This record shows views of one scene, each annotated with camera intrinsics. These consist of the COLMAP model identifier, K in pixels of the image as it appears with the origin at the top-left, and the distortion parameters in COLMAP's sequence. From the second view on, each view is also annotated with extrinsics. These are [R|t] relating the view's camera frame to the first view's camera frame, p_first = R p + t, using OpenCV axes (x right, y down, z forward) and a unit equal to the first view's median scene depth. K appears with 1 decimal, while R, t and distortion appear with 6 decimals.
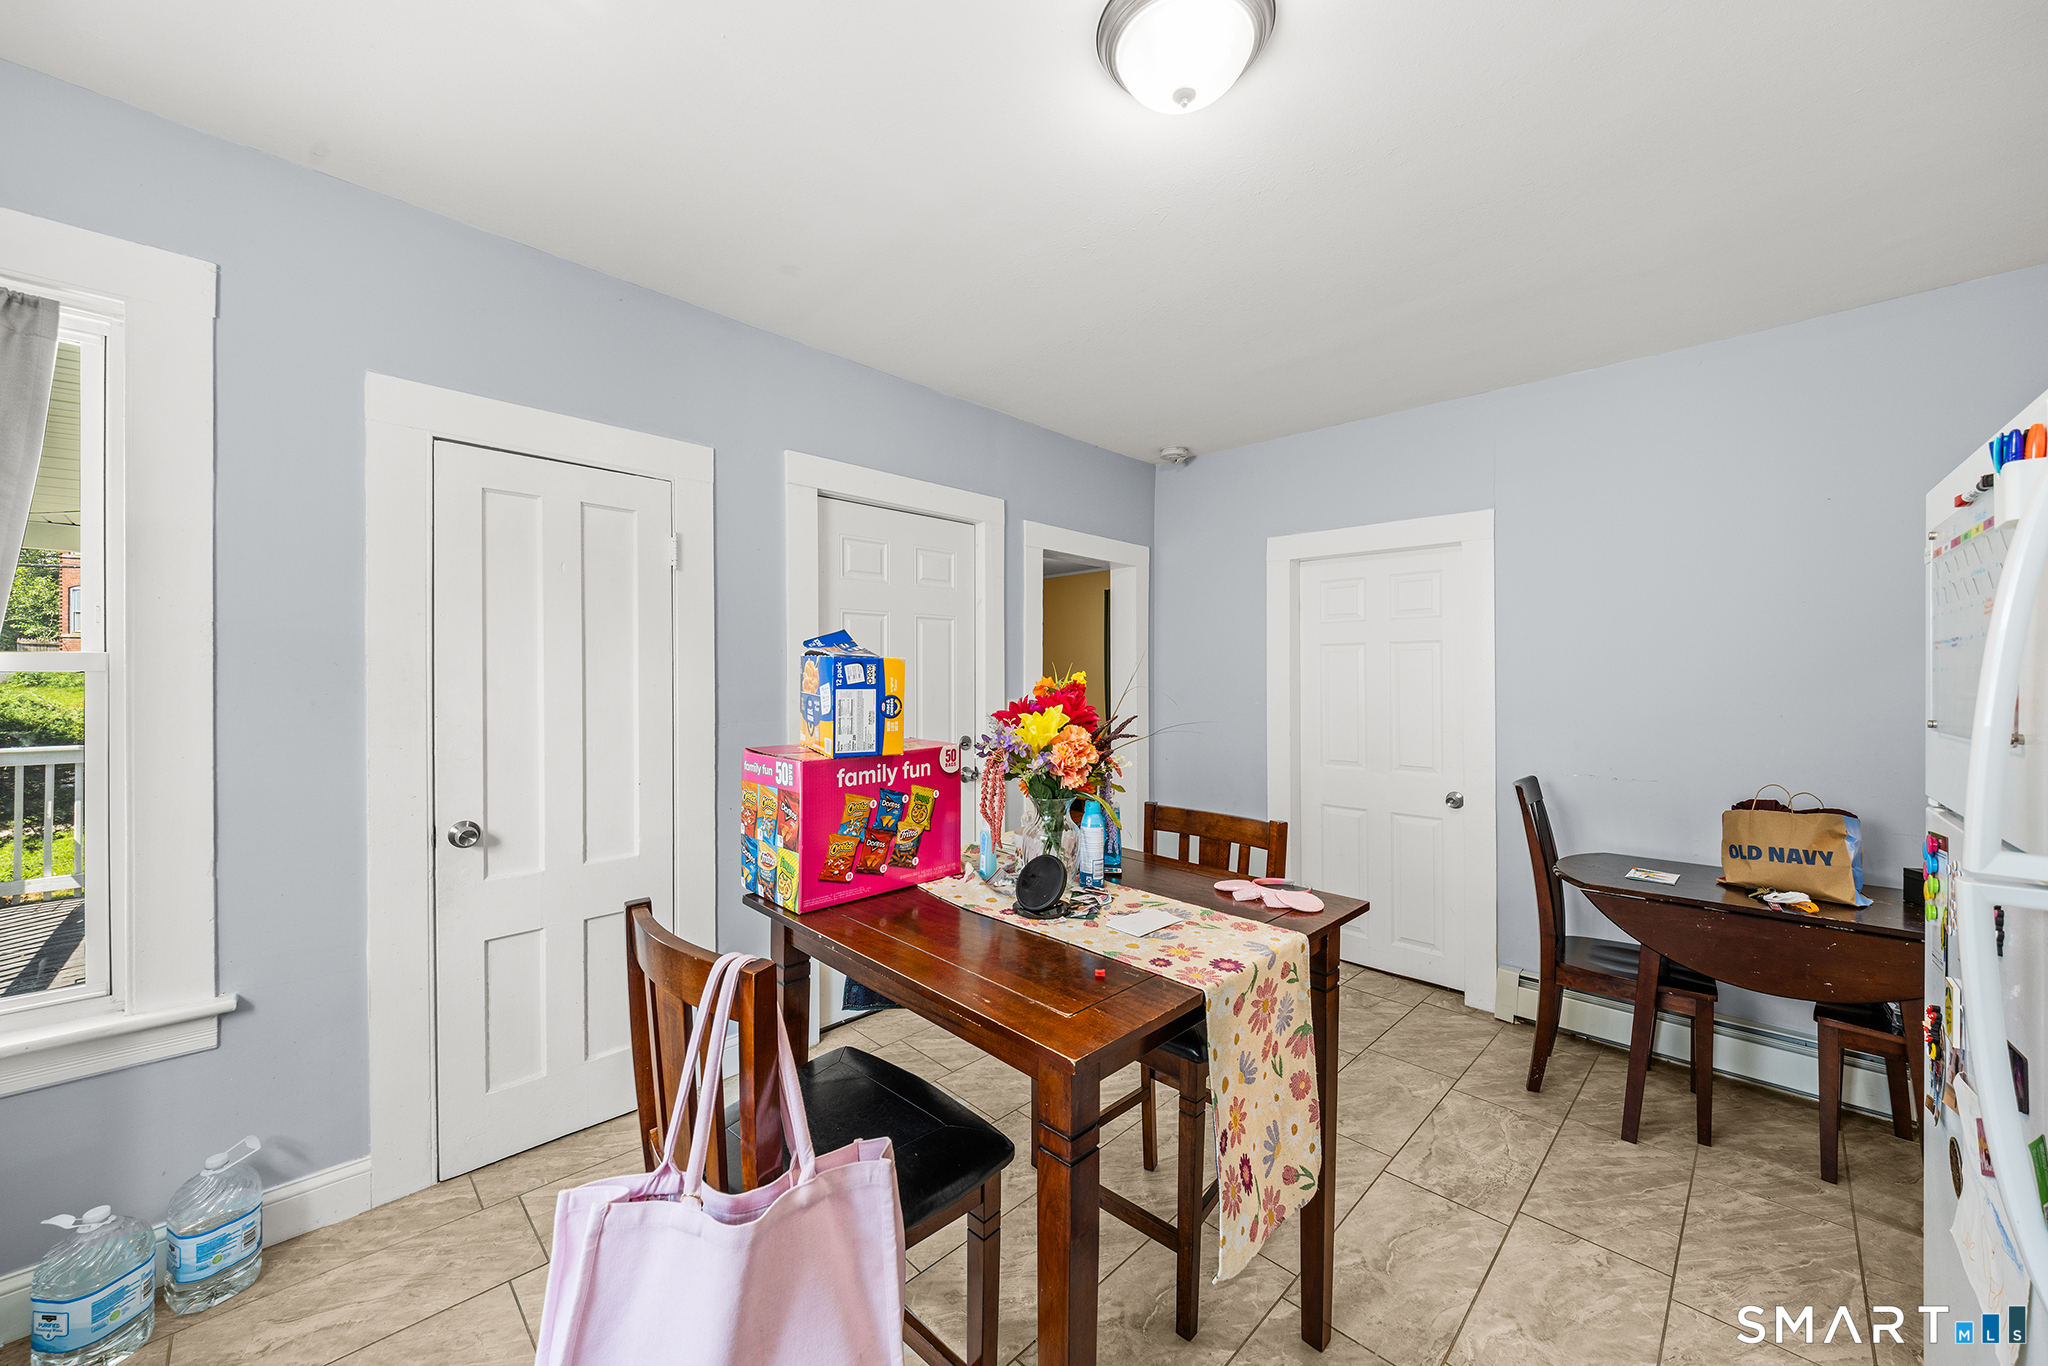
lens RADIAL K [[756.4, 0, 1036.0], [0, 756.4, 680.4], [0, 0, 1]] dist [0.000271, -0.000006]
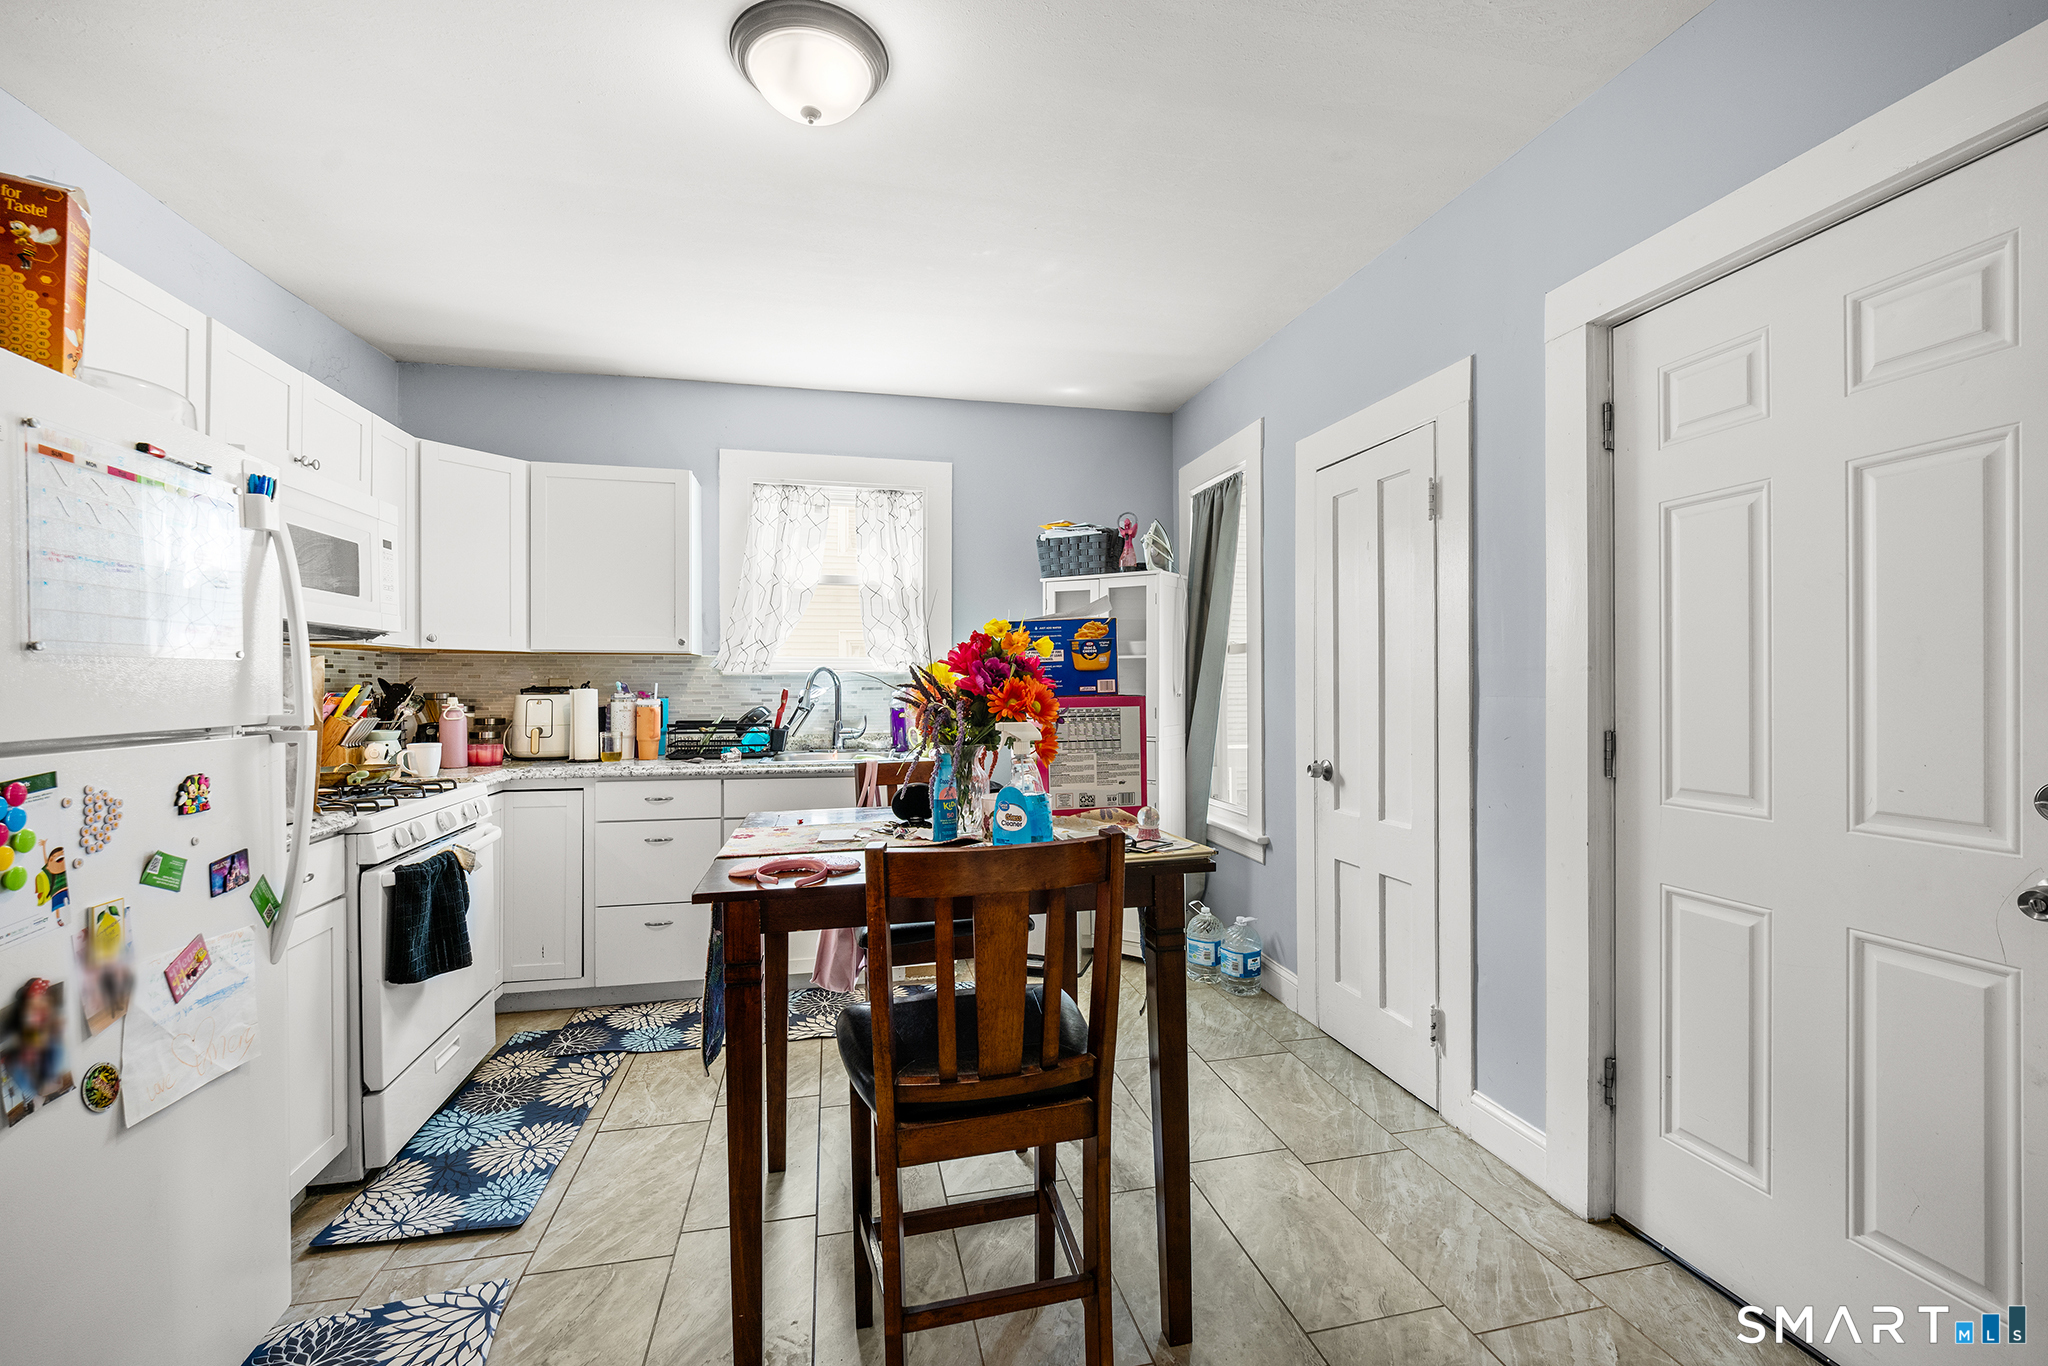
lens RADIAL K [[819.8, 0, 1032.5], [0, 819.8, 683.0], [0, 0, 1]] dist [-0.000045, 0.000010]
pose [[-0.526008, 0.004705, -0.850467, 0.685455], [0.004757, 0.999985, 0.002590, 0.047893], [0.850466, -0.002683, -0.526023, 1.288877]]
